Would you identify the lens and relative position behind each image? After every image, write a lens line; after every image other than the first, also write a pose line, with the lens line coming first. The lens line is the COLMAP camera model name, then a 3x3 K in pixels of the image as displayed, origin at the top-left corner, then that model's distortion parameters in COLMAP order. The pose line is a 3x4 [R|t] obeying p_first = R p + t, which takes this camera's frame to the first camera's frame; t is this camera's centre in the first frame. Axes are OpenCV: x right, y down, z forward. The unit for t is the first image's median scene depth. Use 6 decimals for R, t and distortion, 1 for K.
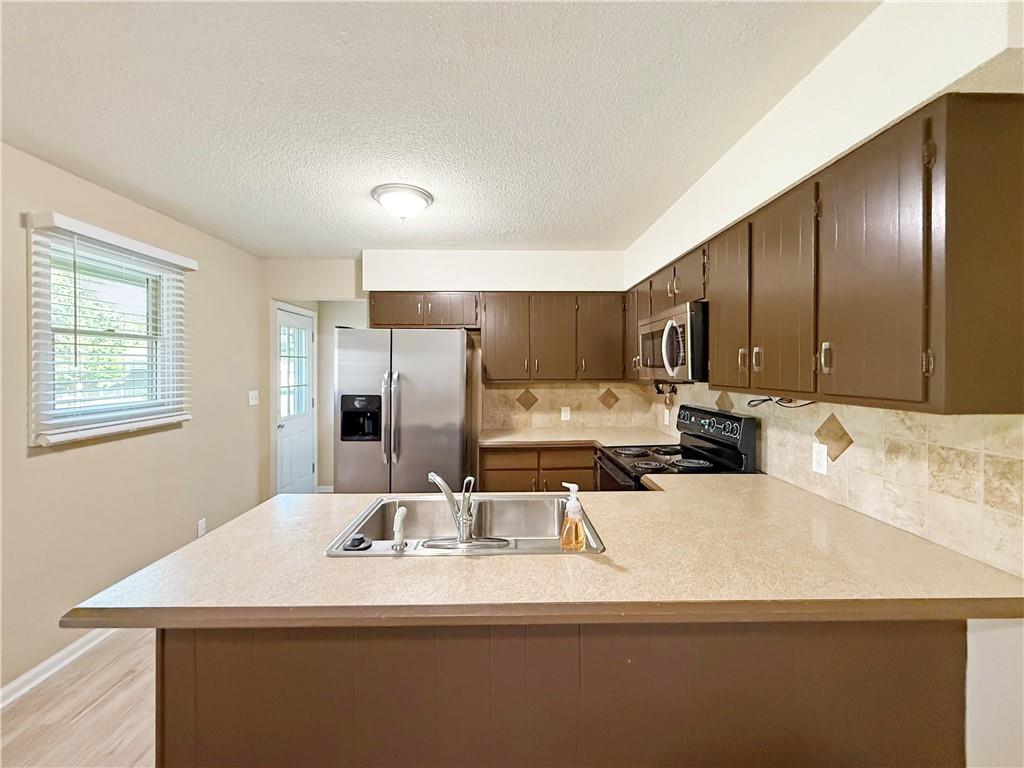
lens RADIAL K [[413.5, 0, 508.2], [0, 413.5, 368.9], [0, 0, 1]] dist [-0.007193, 0.000421]
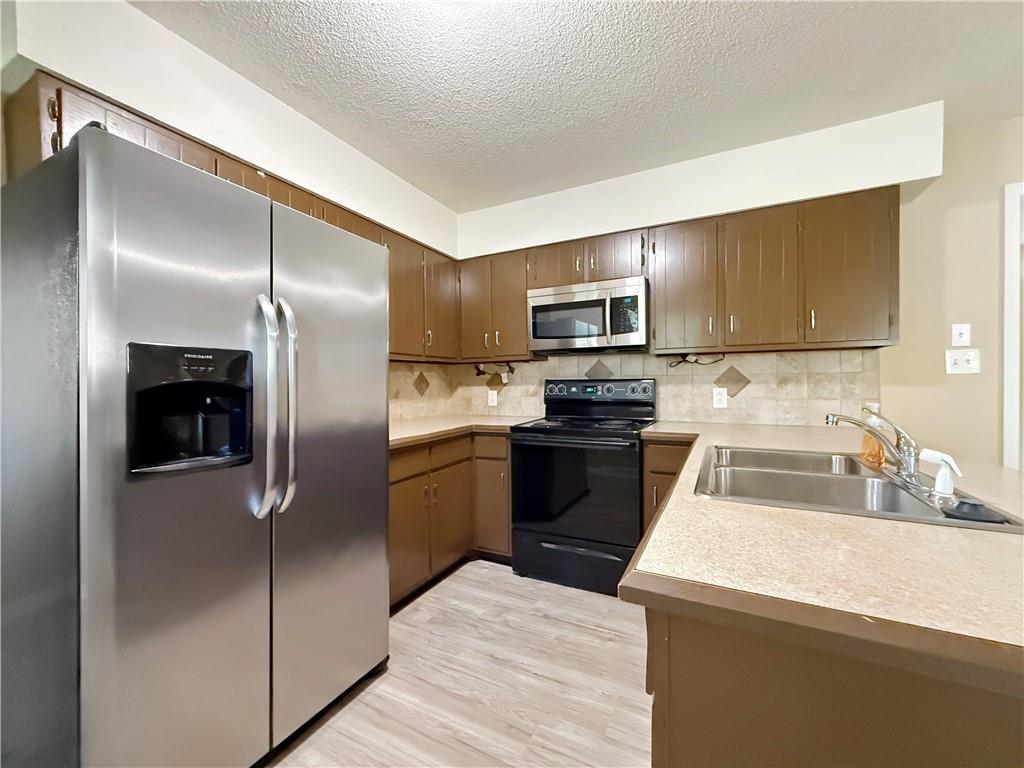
lens RADIAL K [[413.5, 0, 514.0], [0, 413.5, 389.1], [0, 0, 1]] dist [-0.007193, 0.000421]
pose [[0.479041, -0.016557, 0.877636, -0.545579], [0.007947, 0.999863, 0.014525, 0.096375], [-0.877756, 0.000017, 0.479107, 0.570661]]
